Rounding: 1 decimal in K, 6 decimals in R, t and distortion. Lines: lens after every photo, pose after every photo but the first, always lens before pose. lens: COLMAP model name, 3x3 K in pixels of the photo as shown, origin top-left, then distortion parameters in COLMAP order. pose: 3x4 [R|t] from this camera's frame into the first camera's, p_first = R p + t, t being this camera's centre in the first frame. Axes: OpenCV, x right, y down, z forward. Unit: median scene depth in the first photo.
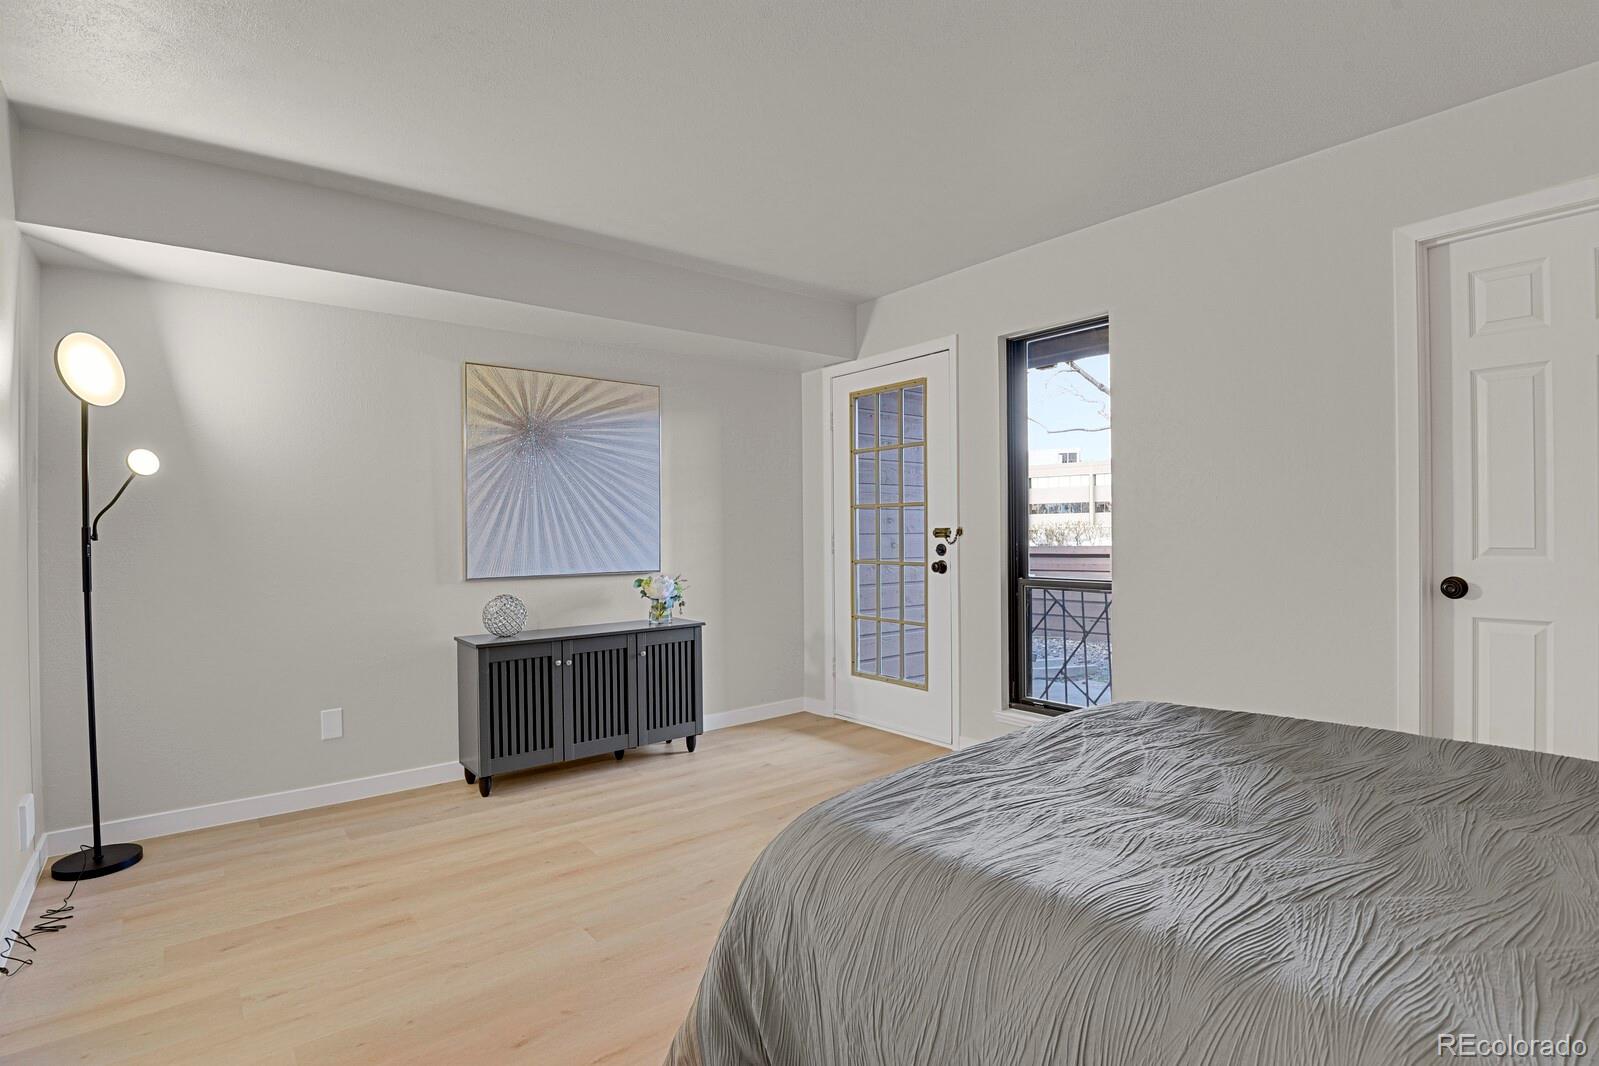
lens RADIAL K [[779.0, 0, 811.1], [0, 779.0, 539.1], [0, 0, 1]] dist [-0.026462, -0.003519]
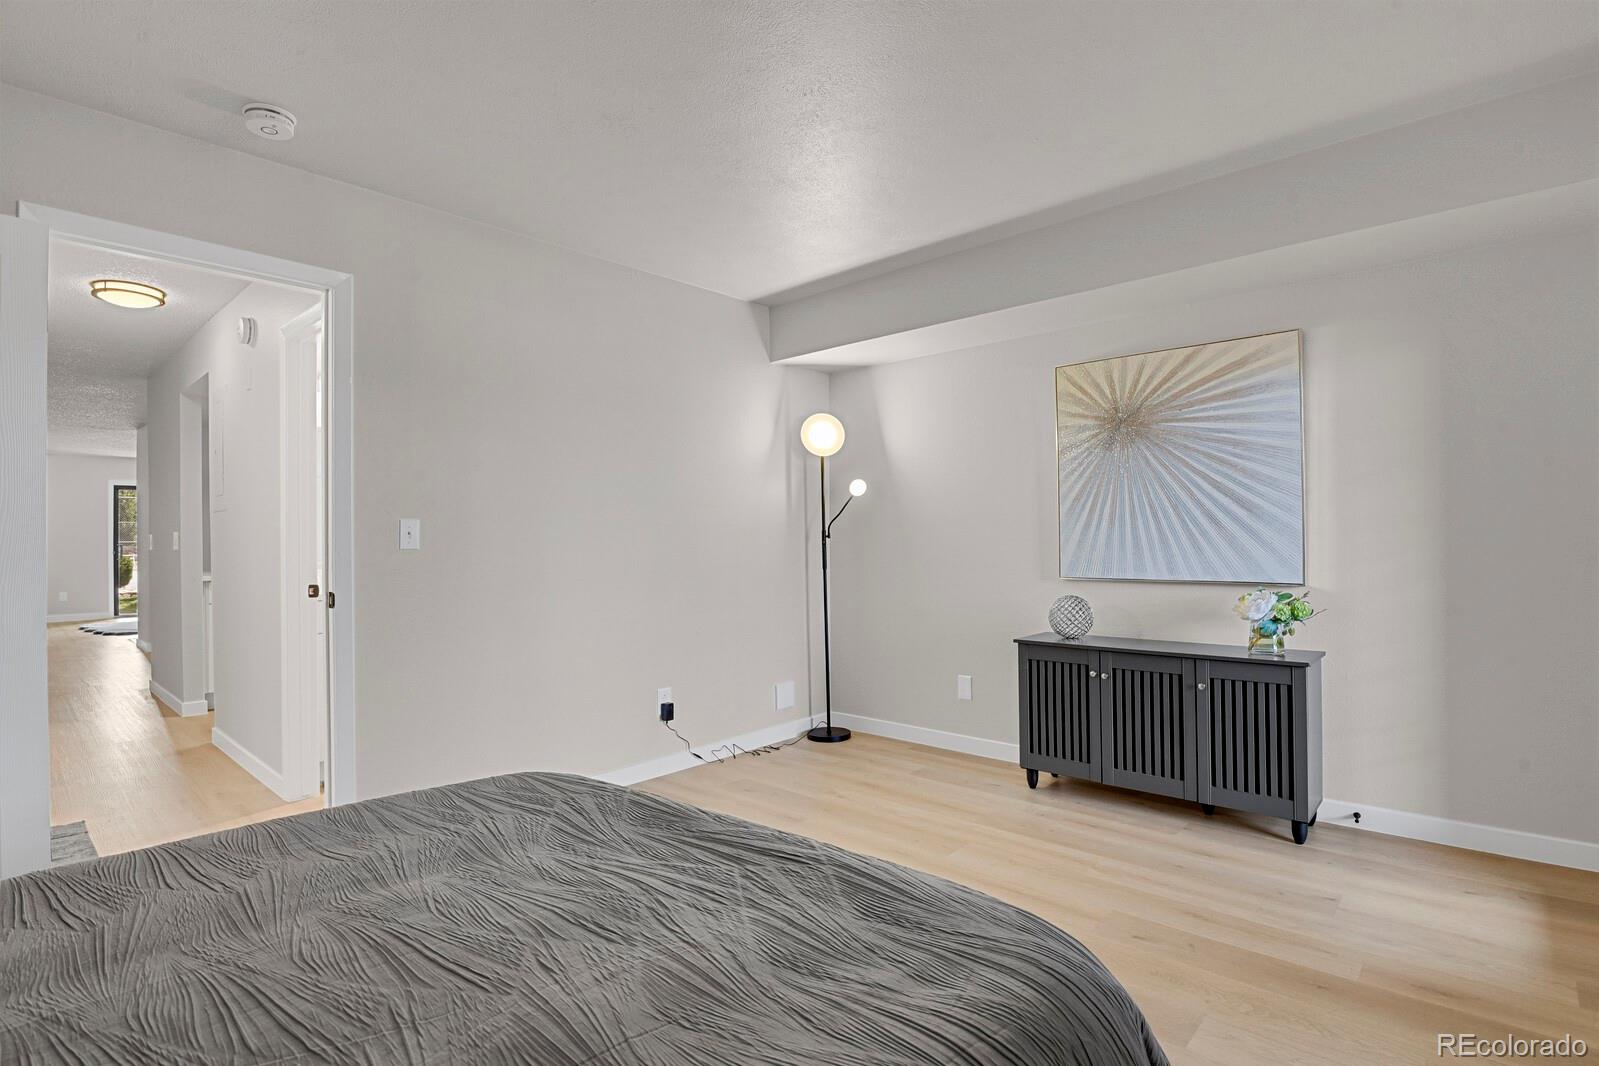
lens RADIAL K [[779.0, 0, 799.0], [0, 779.0, 538.0], [0, 0, 1]] dist [-0.026462, -0.003519]
pose [[0.140618, 0.008230, -0.990030, 0.505418], [-0.000448, 0.999966, 0.008249, -0.008882], [0.990064, -0.000717, 0.140617, 0.495048]]
